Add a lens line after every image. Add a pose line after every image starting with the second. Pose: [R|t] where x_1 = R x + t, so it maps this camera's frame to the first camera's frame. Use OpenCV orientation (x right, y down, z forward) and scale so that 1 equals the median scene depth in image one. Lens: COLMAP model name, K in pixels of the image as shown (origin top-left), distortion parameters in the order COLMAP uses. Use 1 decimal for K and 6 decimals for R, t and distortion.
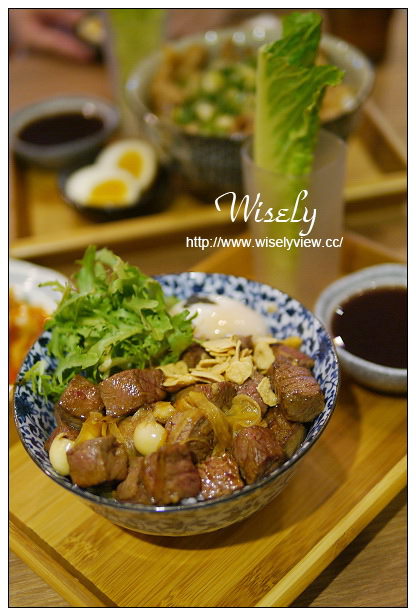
lens RADIAL K [[947.3, 0, 208.0], [0, 947.3, 308.0], [0, 0, 1]] dist [0.021743, 0.010351]
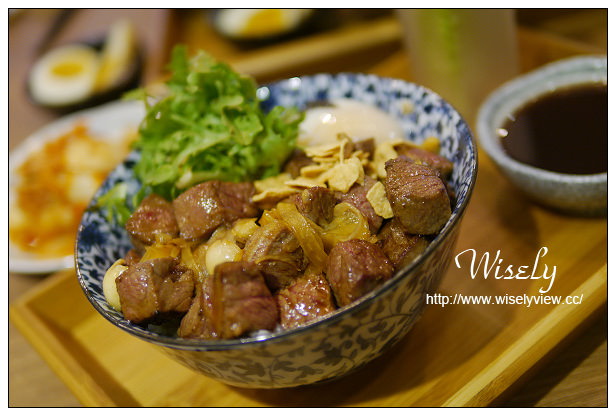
lens RADIAL K [[947.3, 0, 308.0], [0, 947.3, 208.0], [0, 0, 1]] dist [0.021743, 0.010351]
pose [[0.973948, -0.055656, -0.219836, 0.173477], [0.051055, 0.998343, -0.026561, 0.111957], [0.220950, 0.014646, 0.975175, 0.234979]]
